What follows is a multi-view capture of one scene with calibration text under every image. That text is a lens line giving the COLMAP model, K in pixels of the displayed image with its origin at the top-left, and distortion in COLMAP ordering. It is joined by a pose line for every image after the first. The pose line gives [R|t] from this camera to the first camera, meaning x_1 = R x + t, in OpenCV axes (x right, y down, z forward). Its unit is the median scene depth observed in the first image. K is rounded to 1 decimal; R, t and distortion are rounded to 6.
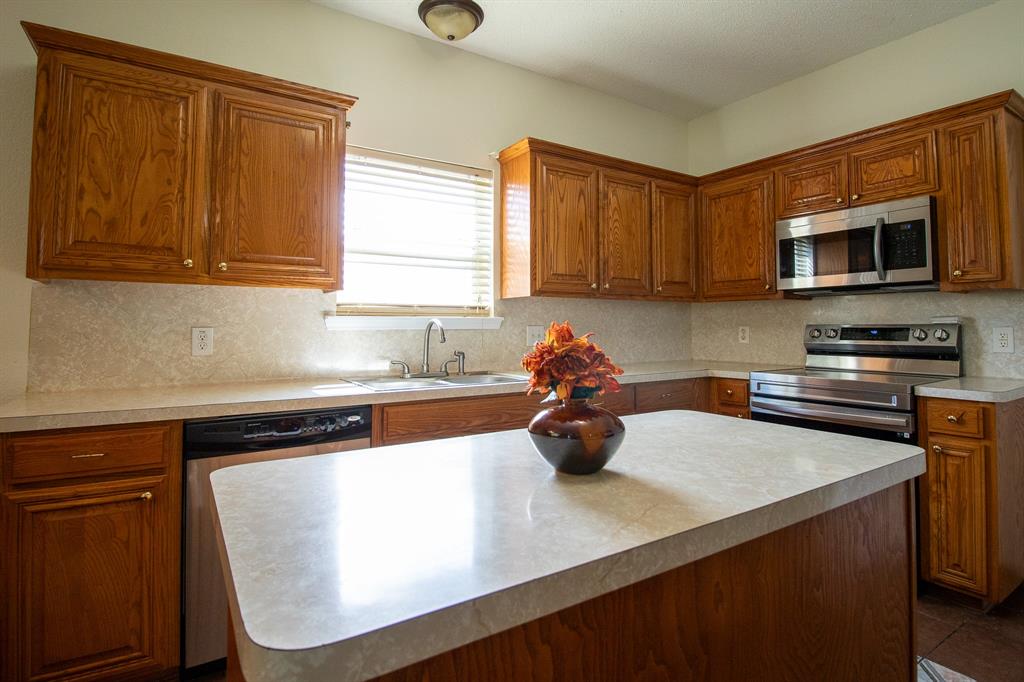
lens RADIAL K [[528.7, 0, 524.5], [0, 528.7, 303.1], [0, 0, 1]] dist [-0.000176, -0.014255]
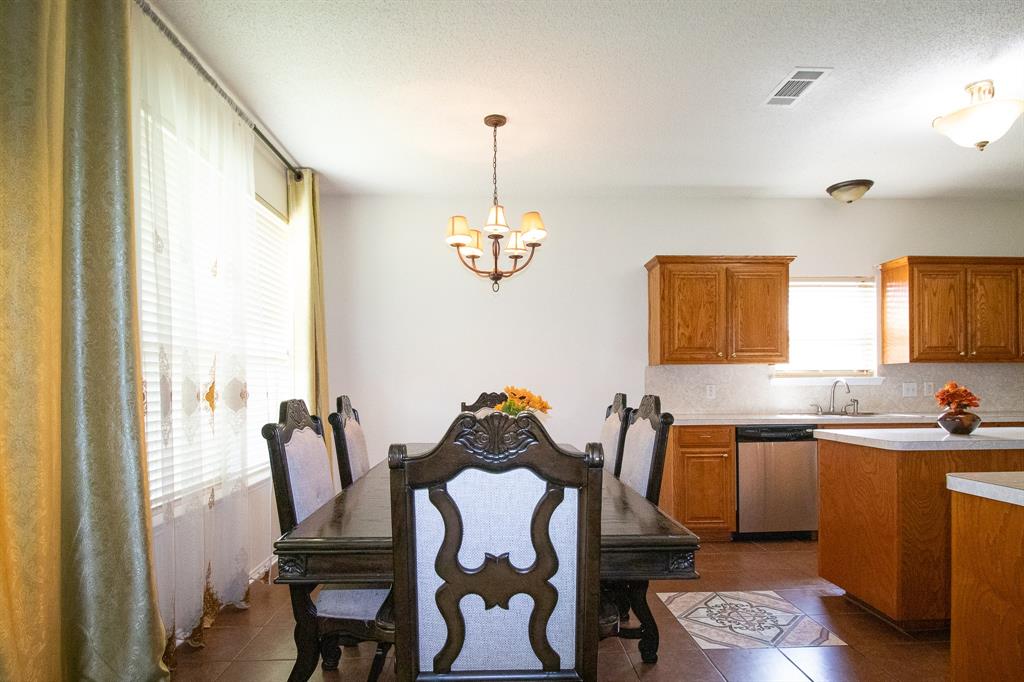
lens RADIAL K [[549.6, 0, 506.4], [0, 549.6, 387.4], [0, 0, 1]] dist [0.001417, -0.017050]
pose [[0.848989, -0.003087, -0.528402, -0.148685], [0.029691, 0.998682, 0.041870, -0.045182], [0.527576, -0.051236, 0.847961, -0.982107]]
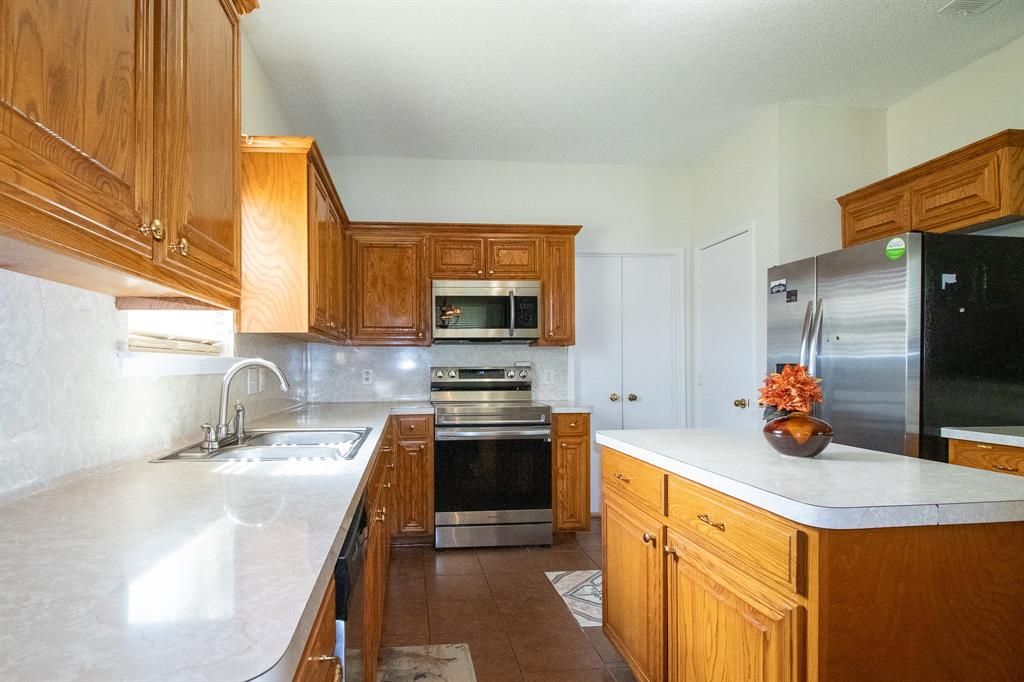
lens RADIAL K [[555.9, 0, 456.8], [0, 555.9, 367.3], [0, 0, 1]] dist [0.000220, -0.011636]
pose [[0.479544, -0.000943, 0.877517, -0.685960], [-0.033895, 0.999233, 0.019596, 0.017252], [-0.876863, -0.039141, 0.479145, 0.405726]]
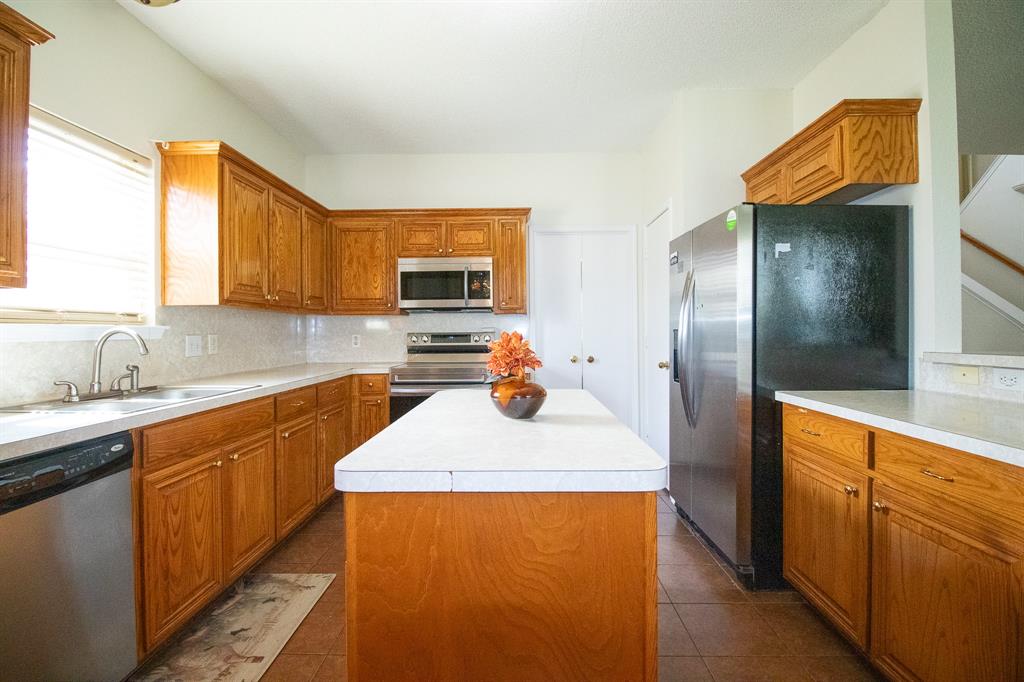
lens RADIAL K [[472.3, 0, 511.4], [0, 472.3, 332.4], [0, 0, 1]] dist [-0.000248, -0.011197]
pose [[0.567731, -0.003092, 0.823208, -0.430468], [-0.029689, 0.999266, 0.024228, 0.000611], [-0.822679, -0.038195, 0.567222, 0.060370]]
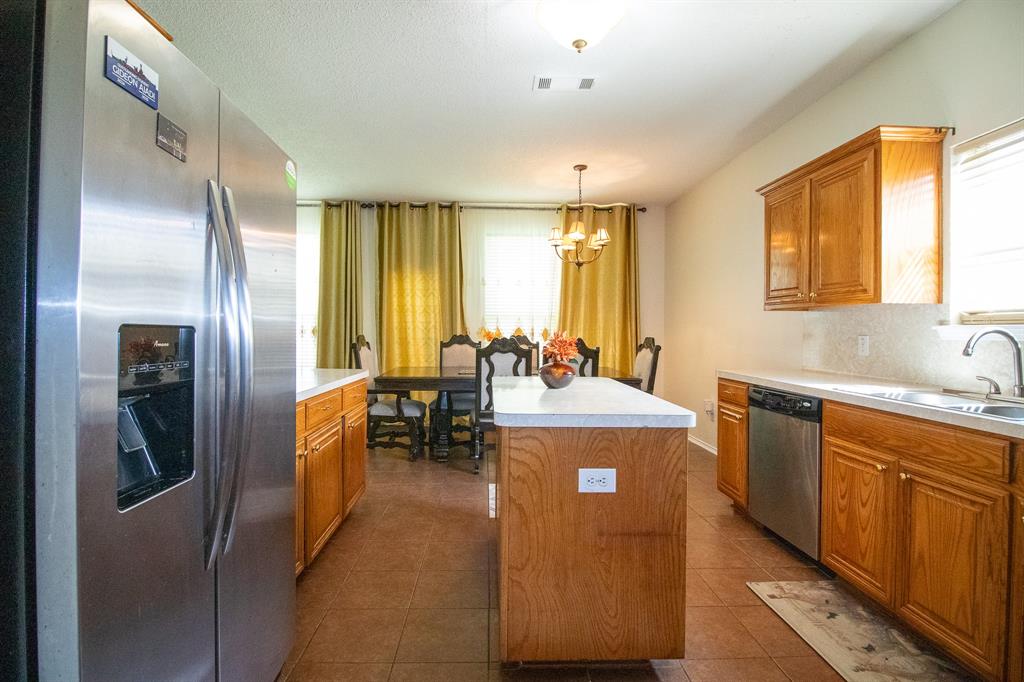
lens RADIAL K [[491.4, 0, 508.4], [0, 491.4, 330.8], [0, 0, 1]] dist [-0.000979, -0.016114]
pose [[-0.520378, -0.002677, -0.853932, 0.824881], [0.030551, 0.999297, -0.021750, 0.028216], [0.853390, -0.037407, -0.519930, 0.749829]]
